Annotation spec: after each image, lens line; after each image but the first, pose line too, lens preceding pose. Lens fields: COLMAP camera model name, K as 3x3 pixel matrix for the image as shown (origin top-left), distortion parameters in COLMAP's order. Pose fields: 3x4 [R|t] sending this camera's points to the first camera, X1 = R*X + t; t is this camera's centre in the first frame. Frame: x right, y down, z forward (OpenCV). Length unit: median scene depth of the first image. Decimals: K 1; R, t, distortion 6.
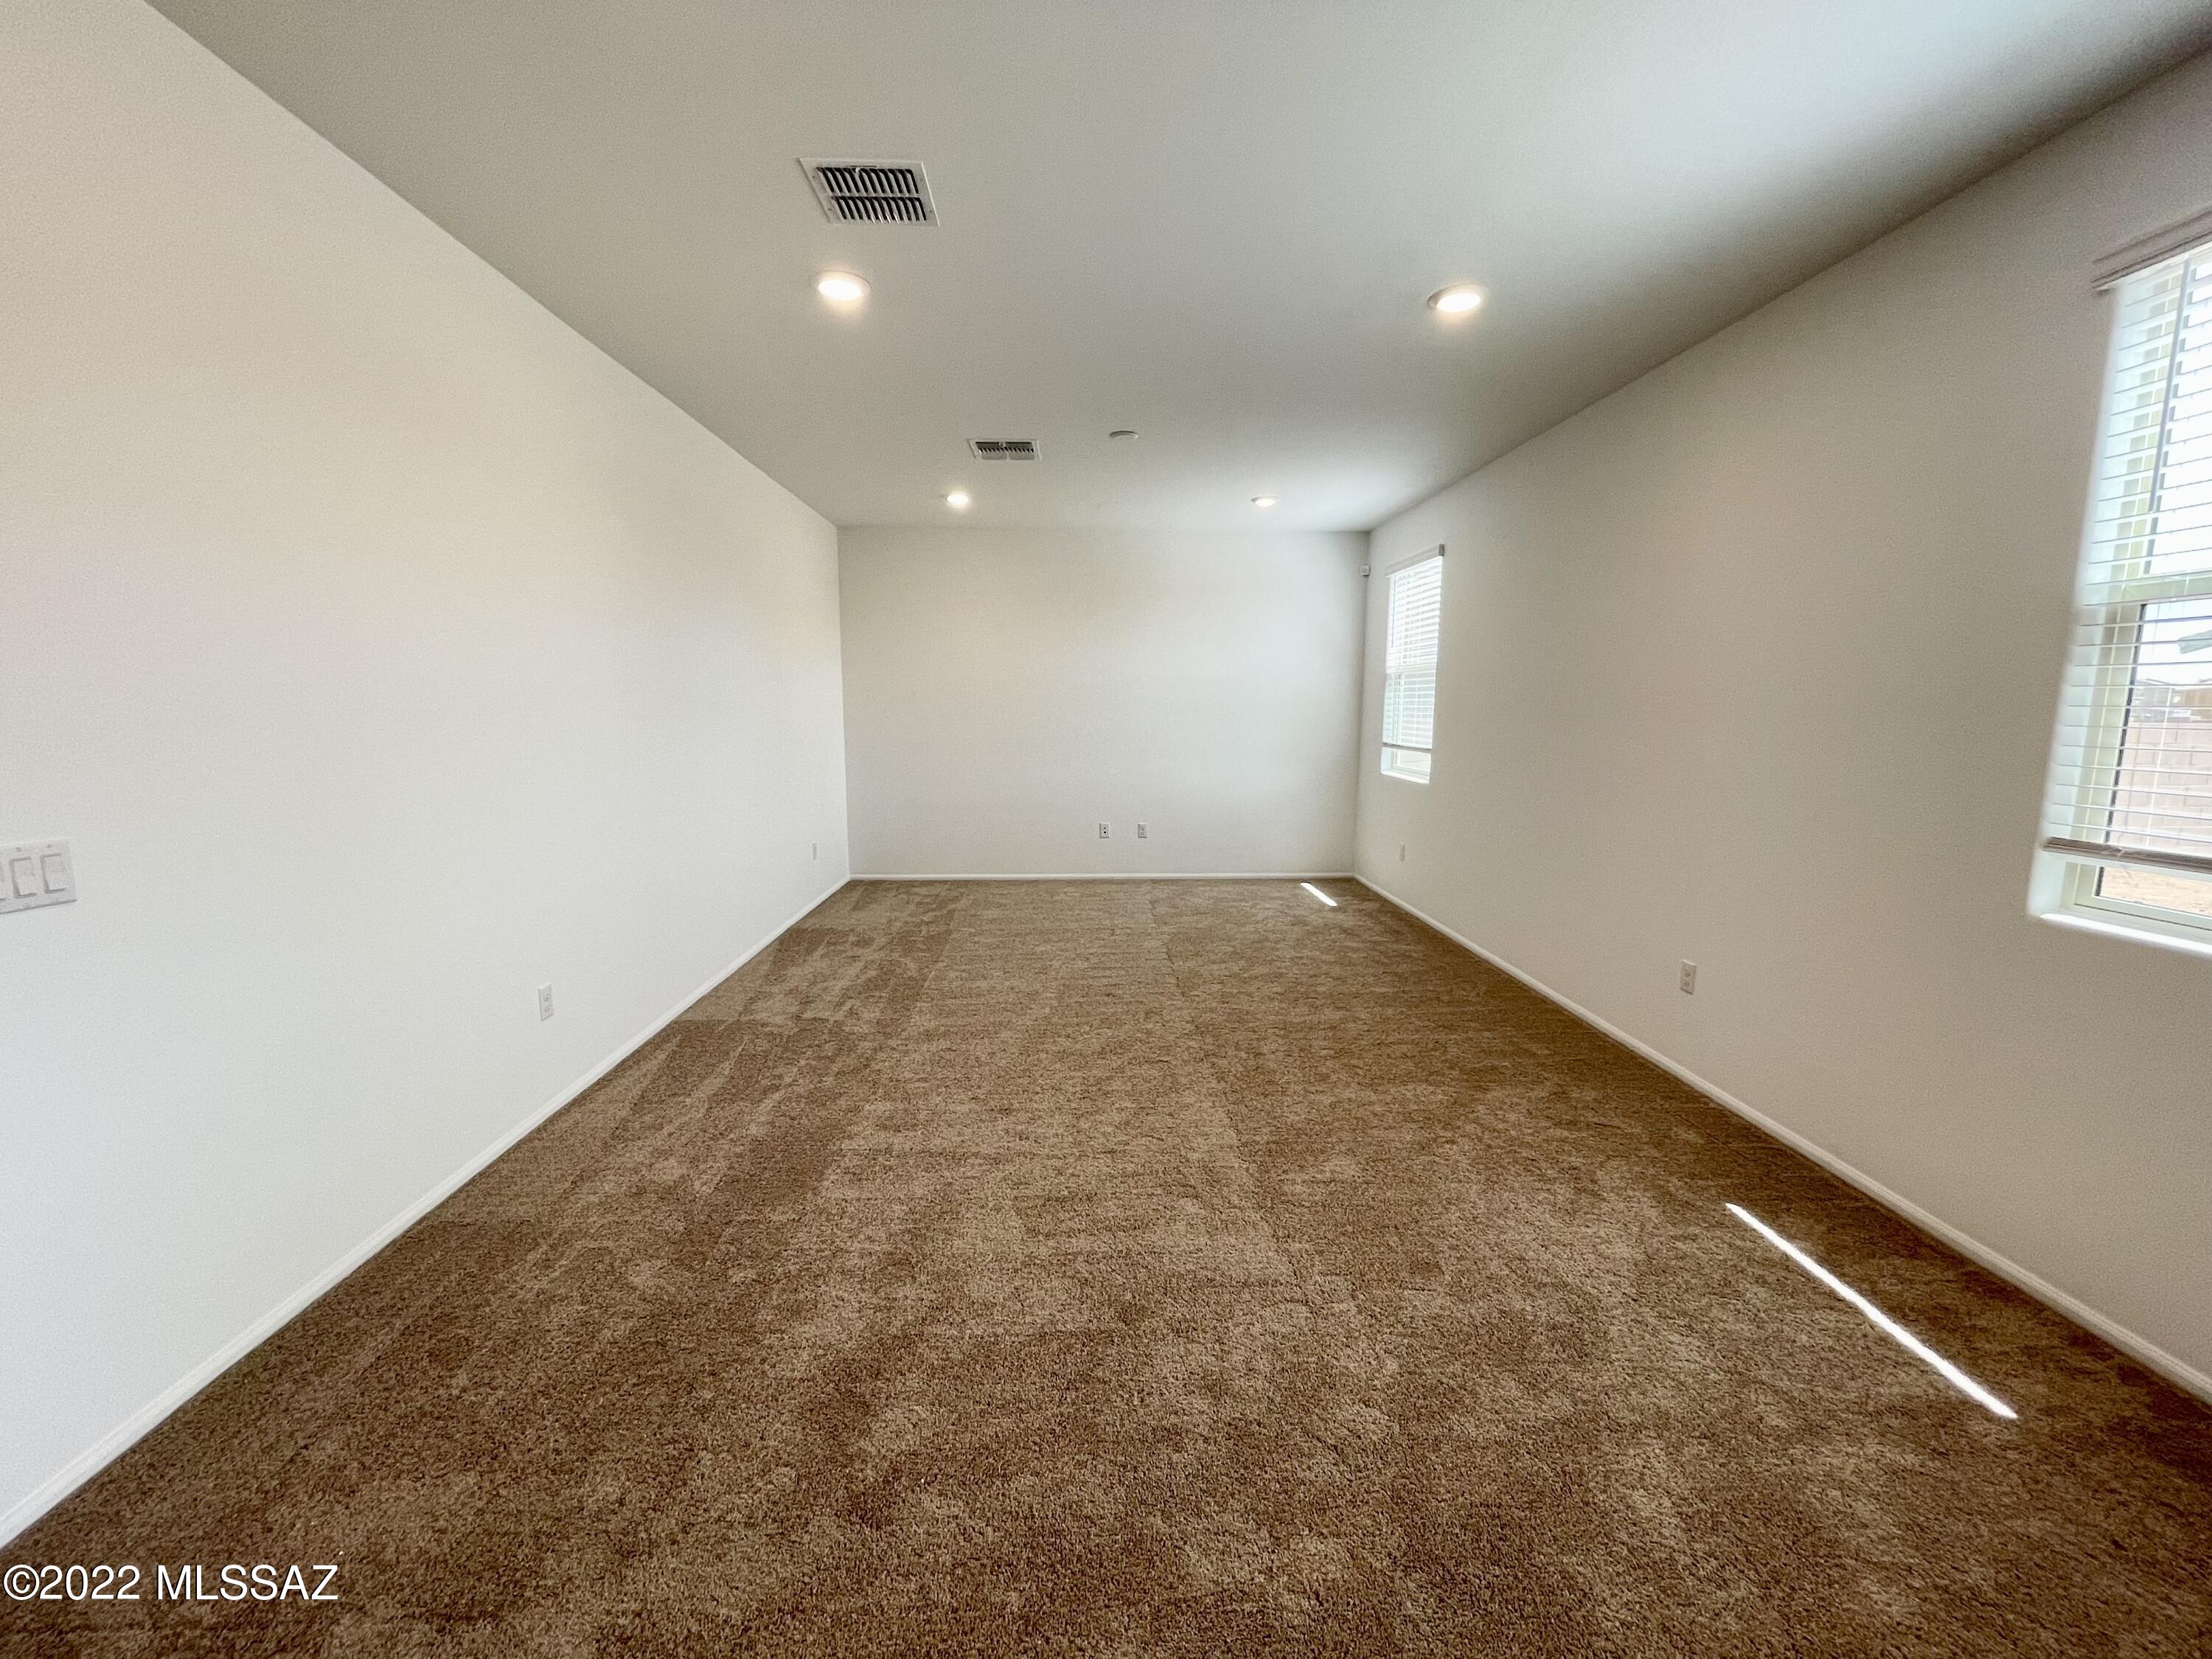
lens RADIAL K [[892.7, 0, 1100.3], [0, 892.7, 827.2], [0, 0, 1]] dist [-0.003532, 0.000772]
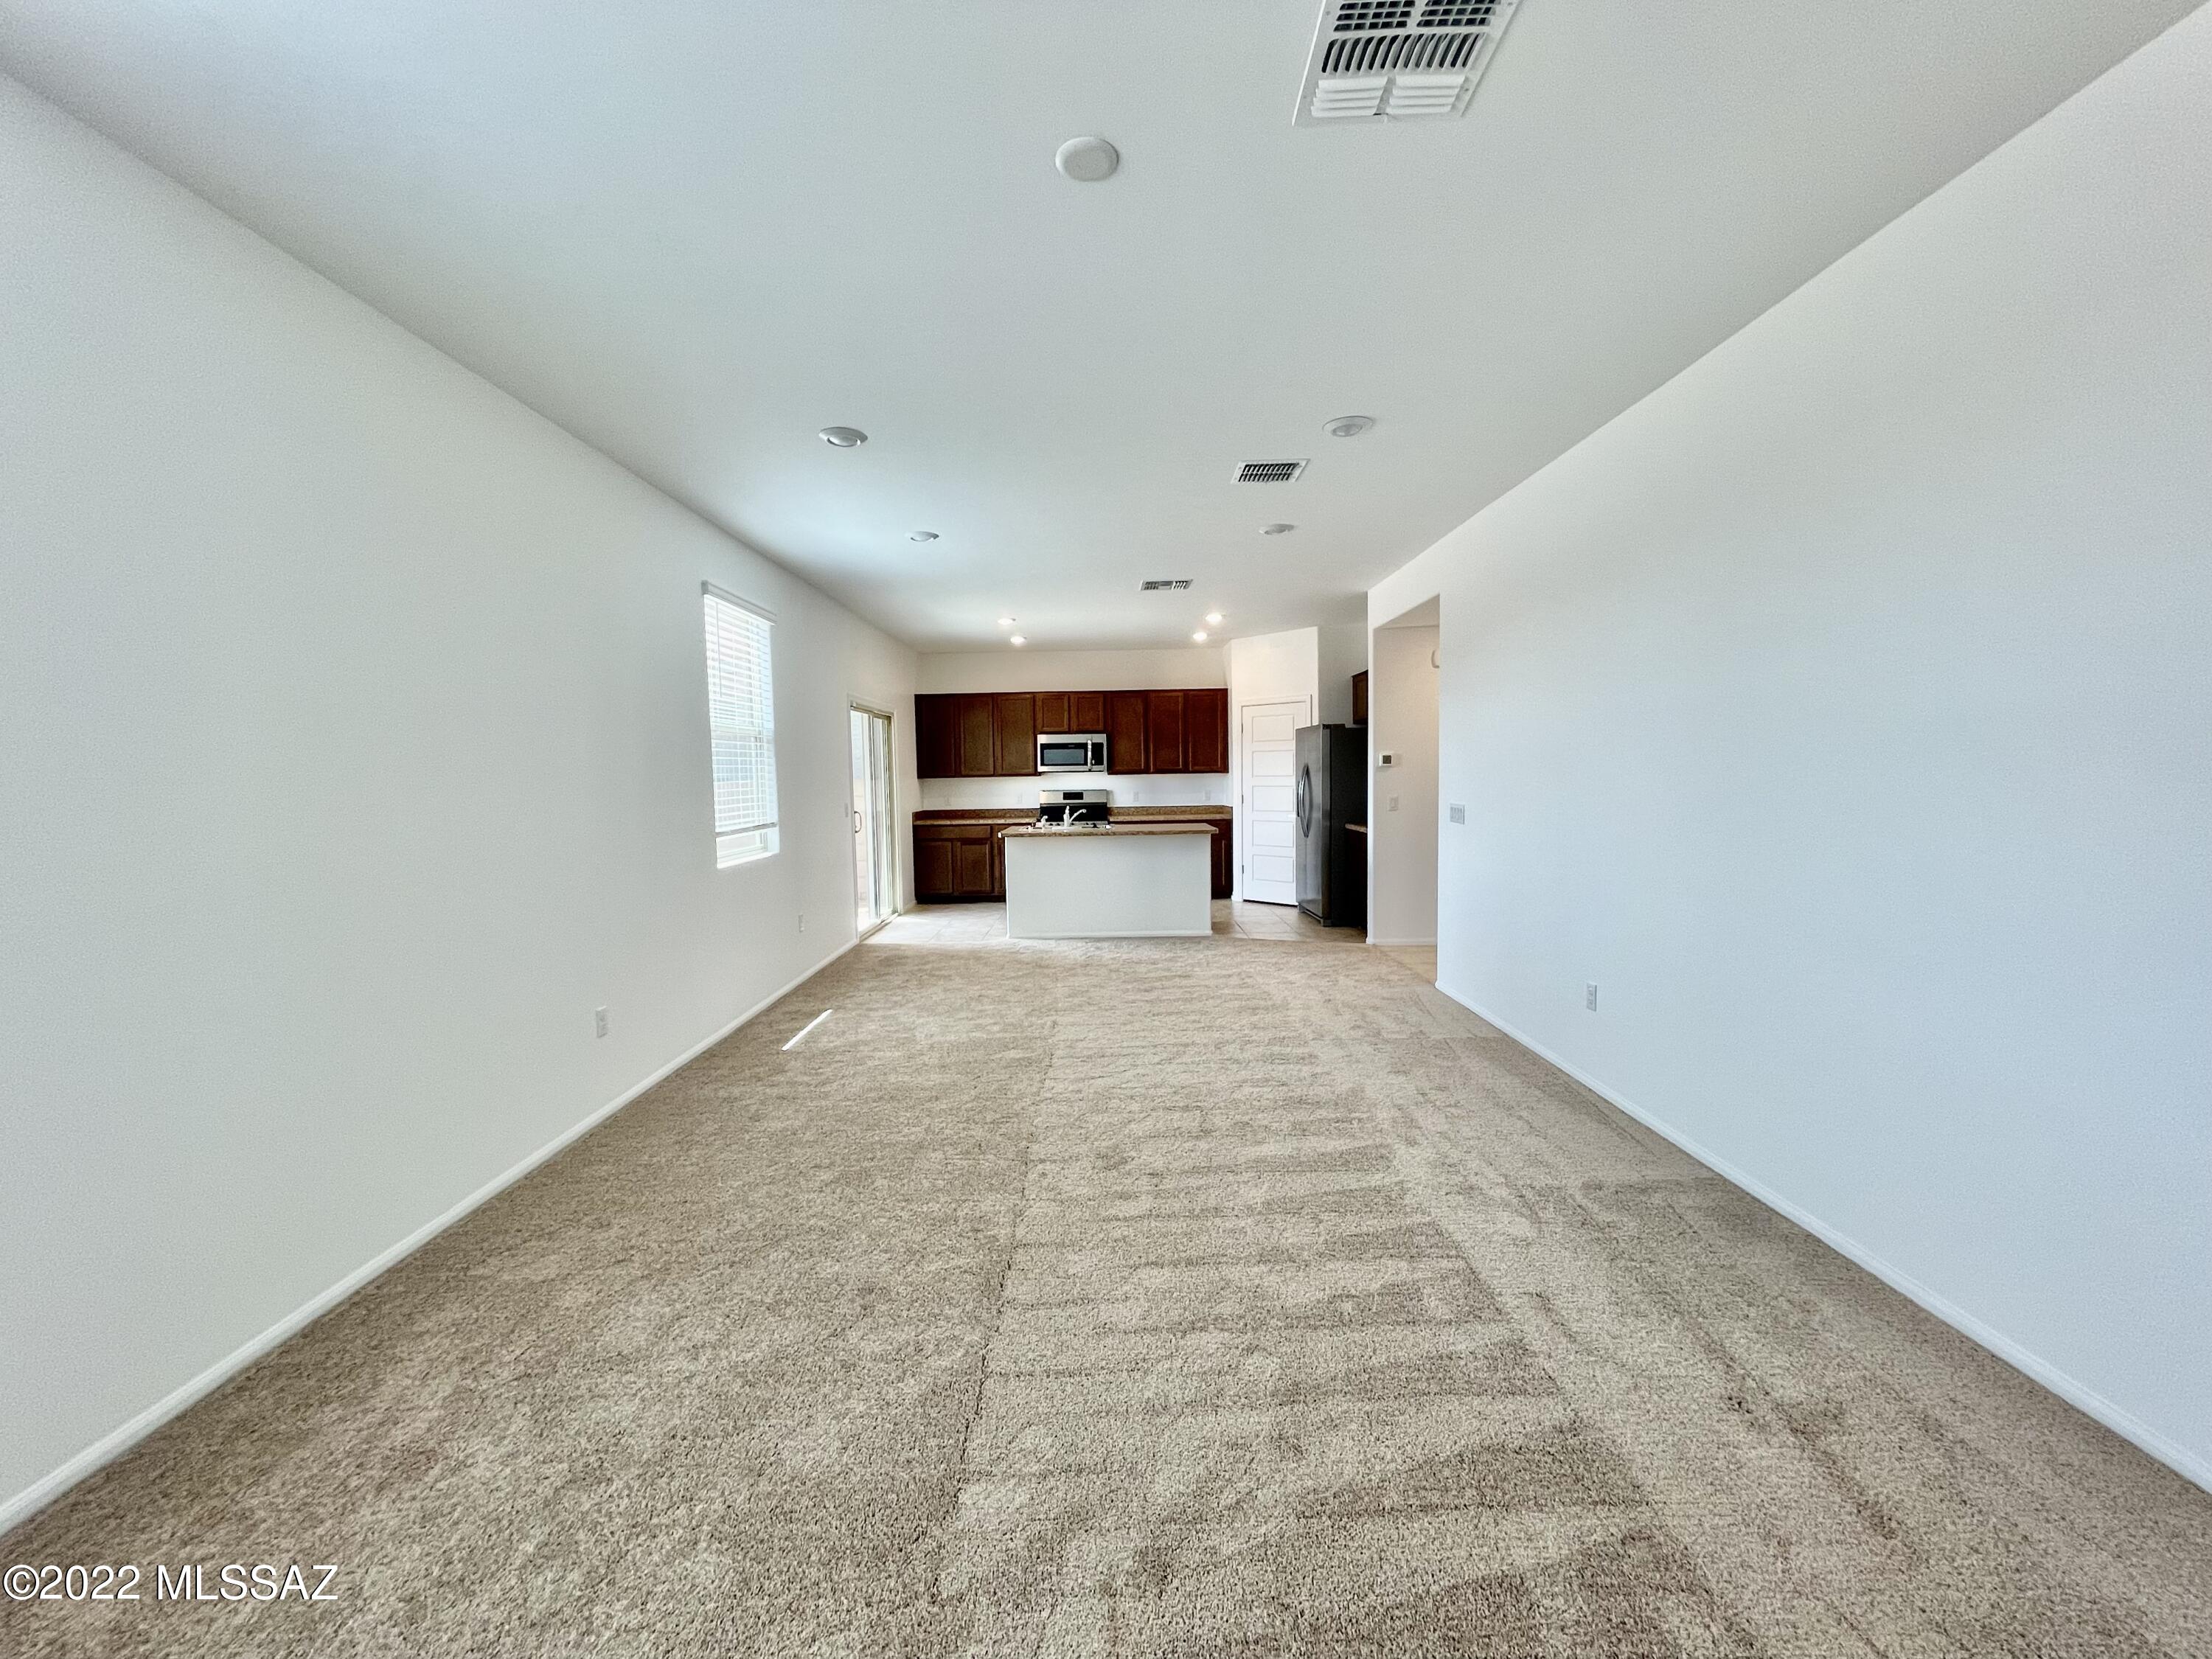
lens RADIAL K [[892.7, 0, 1097.8], [0, 892.7, 828.0], [0, 0, 1]] dist [-0.003532, 0.000772]
pose [[-0.998974, 0.010755, 0.043984, 0.004013], [0.019213, 0.980282, 0.196669, -0.232789], [-0.041001, 0.197313, -0.979483, 1.744787]]
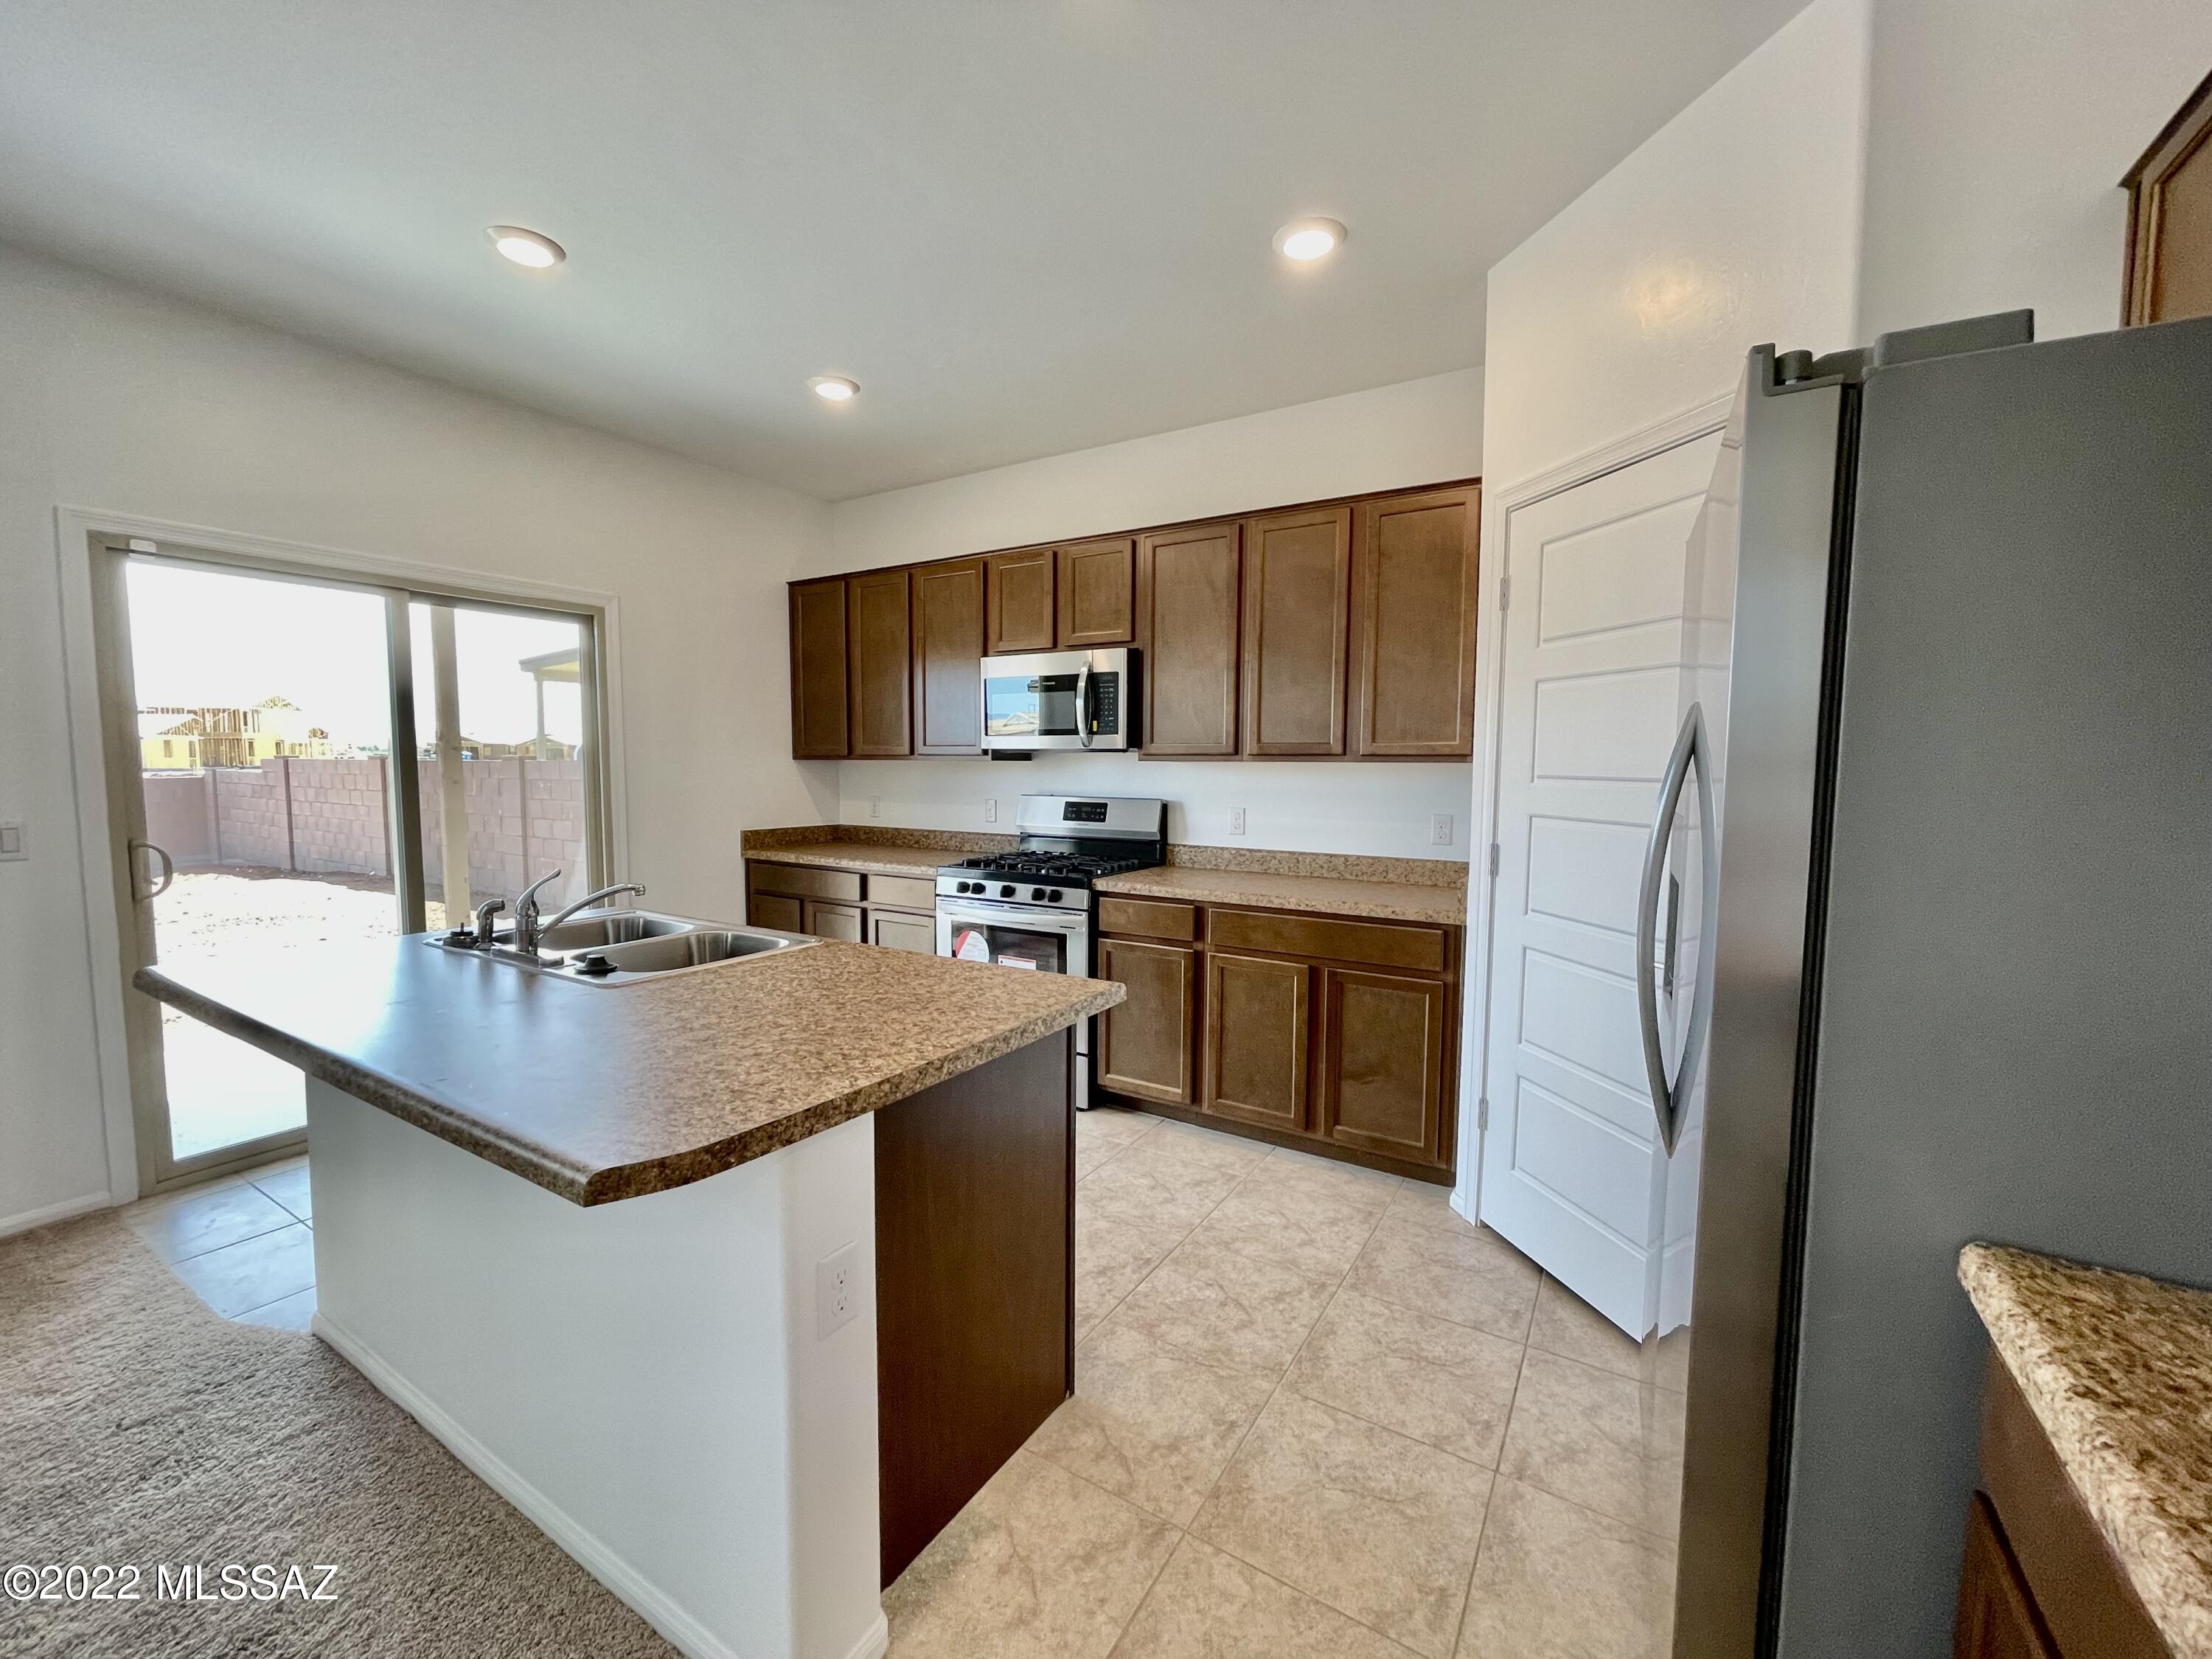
lens RADIAL K [[892.7, 0, 1104.9], [0, 892.7, 831.9], [0, 0, 1]] dist [-0.003532, 0.000772]
pose [[-0.835258, -0.052145, 0.547380, -0.403891], [0.066458, 0.978622, 0.194636, 0.007404], [-0.545827, 0.198949, -0.813936, 0.025683]]
